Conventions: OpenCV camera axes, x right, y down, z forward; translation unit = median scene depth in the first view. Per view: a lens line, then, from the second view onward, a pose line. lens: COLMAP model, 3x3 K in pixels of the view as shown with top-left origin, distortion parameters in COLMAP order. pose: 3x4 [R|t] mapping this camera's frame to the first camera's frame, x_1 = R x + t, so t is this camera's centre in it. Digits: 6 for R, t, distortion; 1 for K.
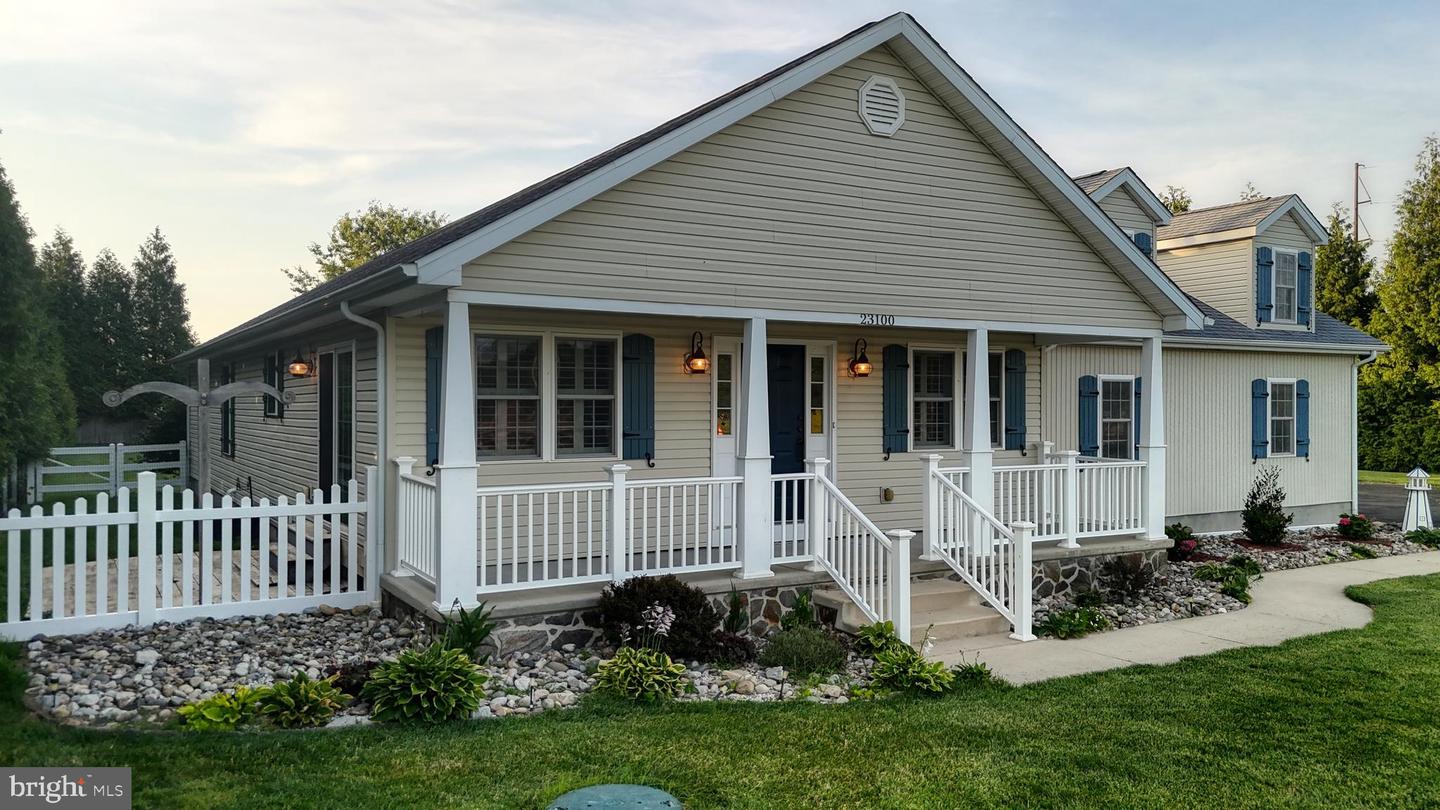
lens RADIAL K [[1069.1, 0, 721.4], [0, 1069.1, 401.4], [0, 0, 1]] dist [0.046112, -0.034209]
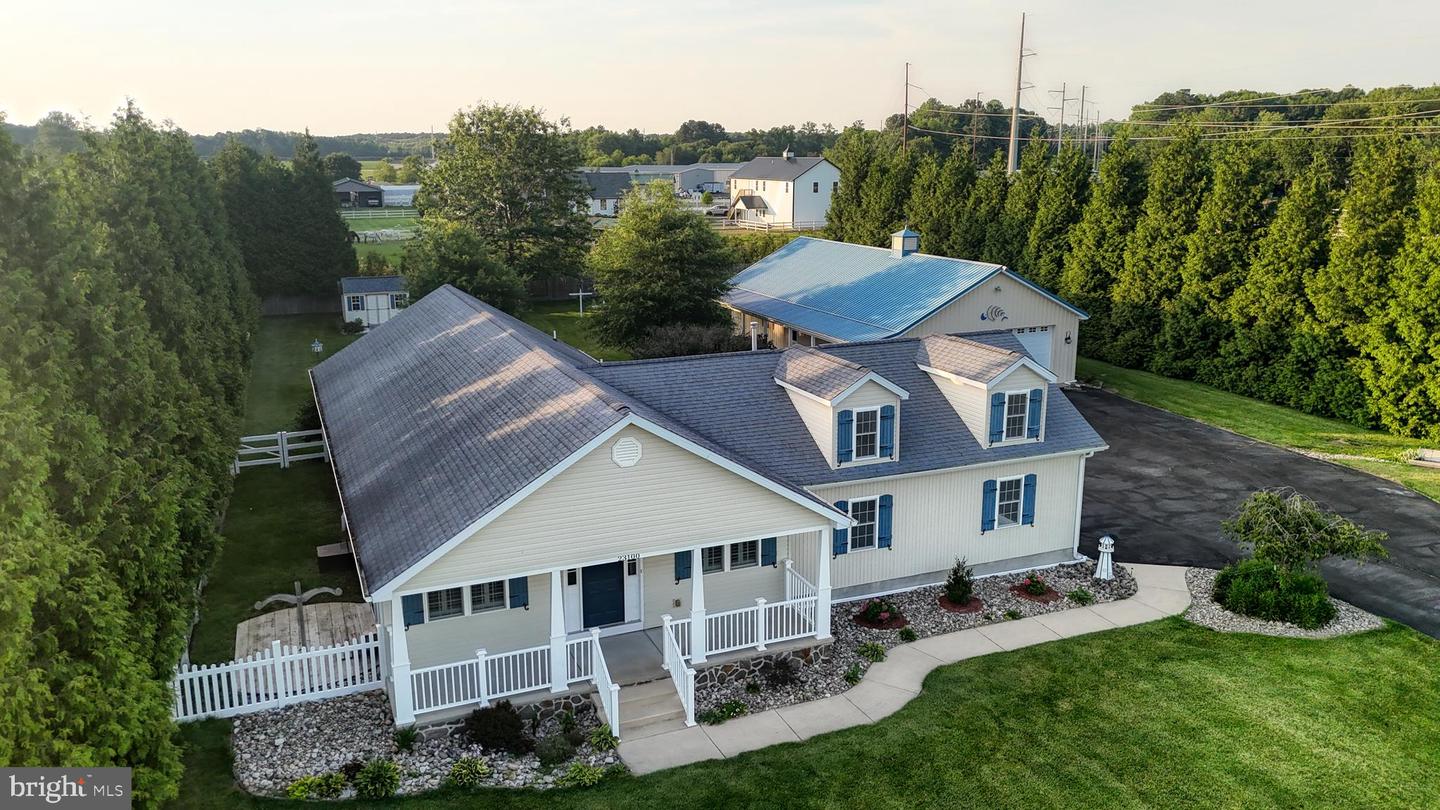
lens RADIAL K [[1069.1, 0, 718.6], [0, 1069.1, 399.9], [0, 0, 1]] dist [0.046112, -0.034209]
pose [[0.989109, 0.027222, -0.144643, 0.467682], [0.006274, 0.974056, 0.226220, -0.636517], [0.147049, -0.224664, 0.963277, -0.614664]]
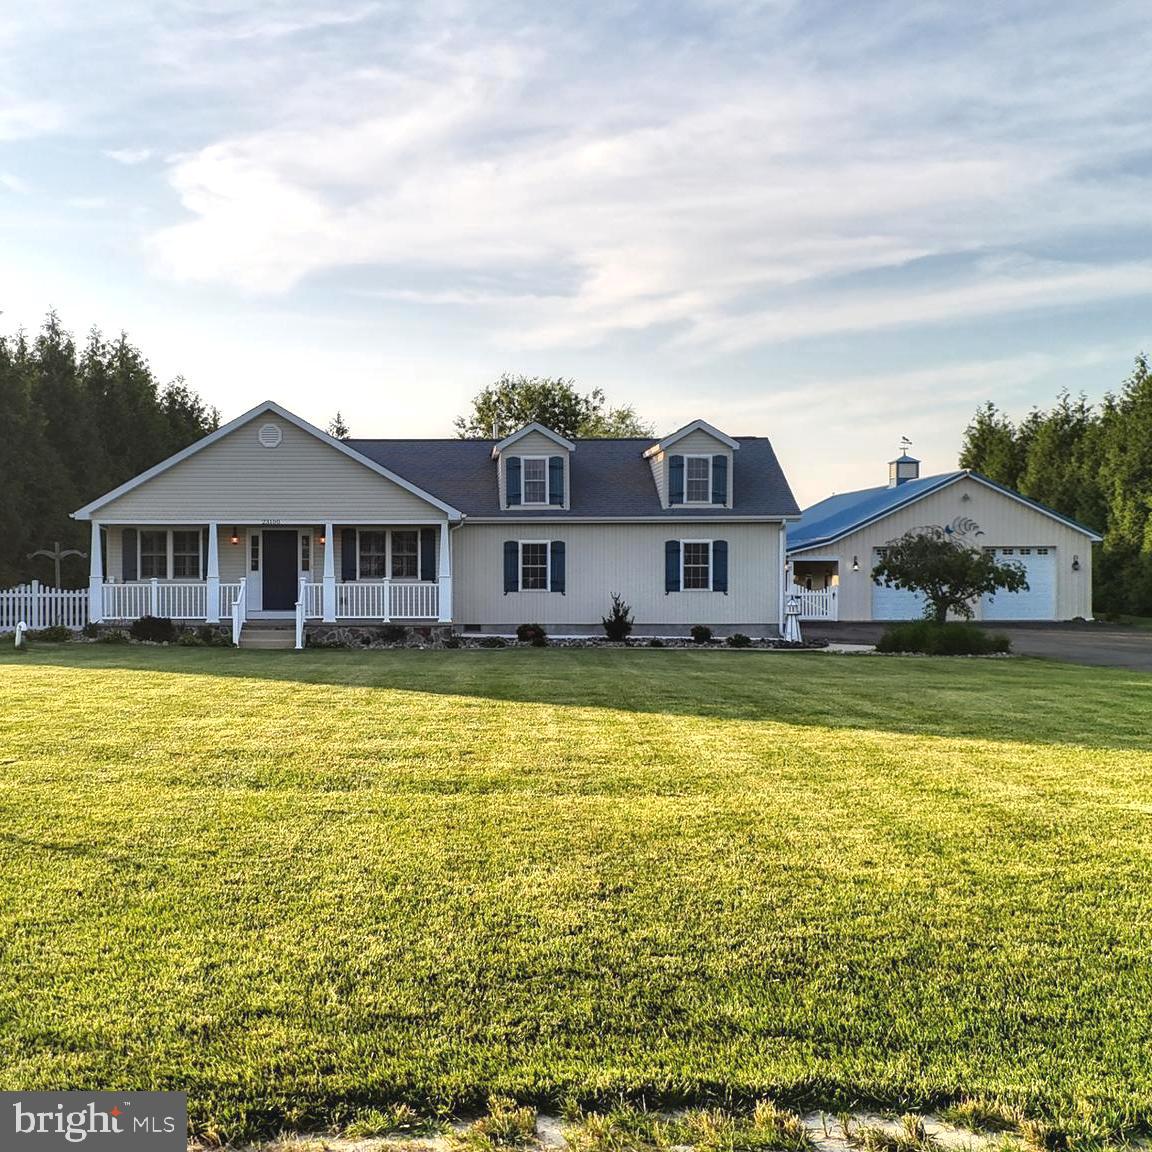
lens RADIAL K [[1518.7, 0, 425.7], [0, 1518.7, 603.7], [0, 0, 1]] dist [0.071599, 0.000000]
pose [[0.851052, 0.007802, -0.525024, 1.852004], [0.003105, 0.999797, 0.019890, 0.034804], [0.525072, -0.018558, 0.850855, -1.445221]]
